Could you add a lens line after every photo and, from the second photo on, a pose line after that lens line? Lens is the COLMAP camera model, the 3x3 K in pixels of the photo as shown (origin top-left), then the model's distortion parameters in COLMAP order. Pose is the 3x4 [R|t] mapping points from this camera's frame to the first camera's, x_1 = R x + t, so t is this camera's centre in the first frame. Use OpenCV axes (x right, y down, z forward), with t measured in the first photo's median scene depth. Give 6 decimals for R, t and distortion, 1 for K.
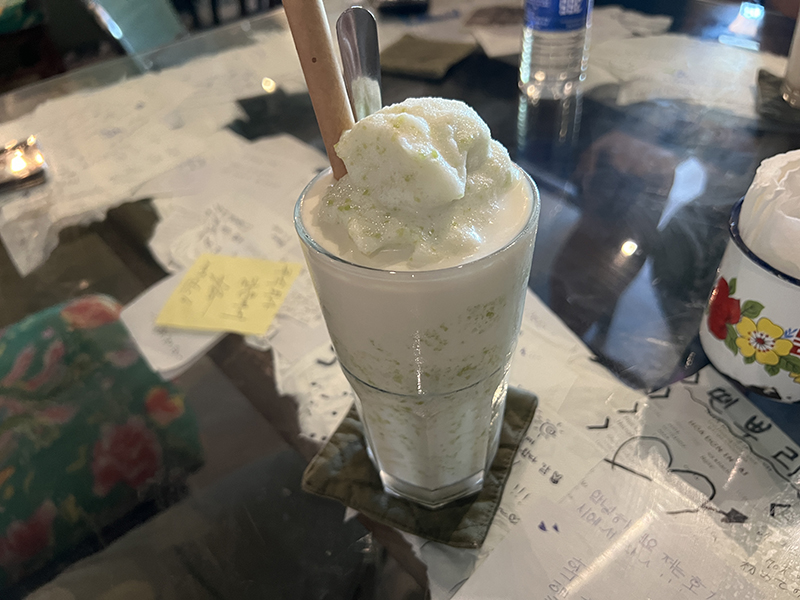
lens RADIAL K [[600.3, 0, 407.9], [0, 600.3, 299.3], [0, 0, 1]] dist [0.010981, -0.026597]
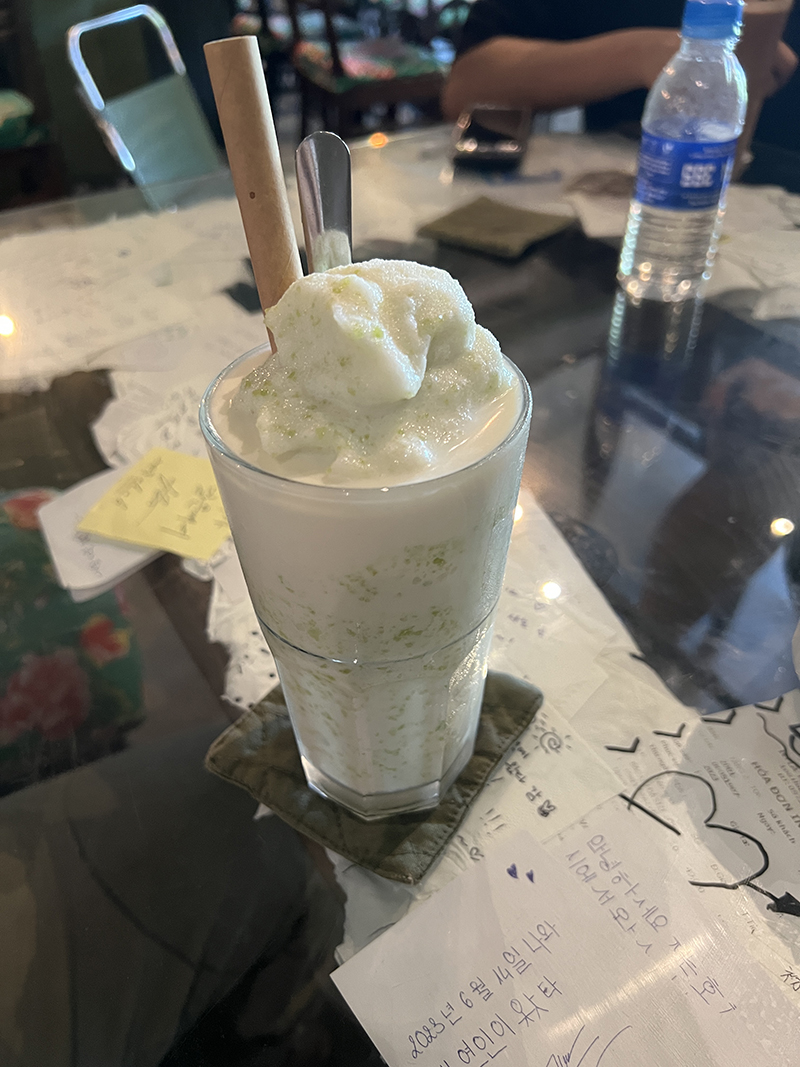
lens RADIAL K [[800.7, 0, 395.3], [0, 800.7, 535.6], [0, 0, 1]] dist [0.010981, -0.026597]
pose [[0.986338, 0.135232, -0.094076, 0.111781], [-0.136784, 0.990548, -0.010224, 0.007056], [0.091804, 0.022953, 0.995513, 0.017011]]
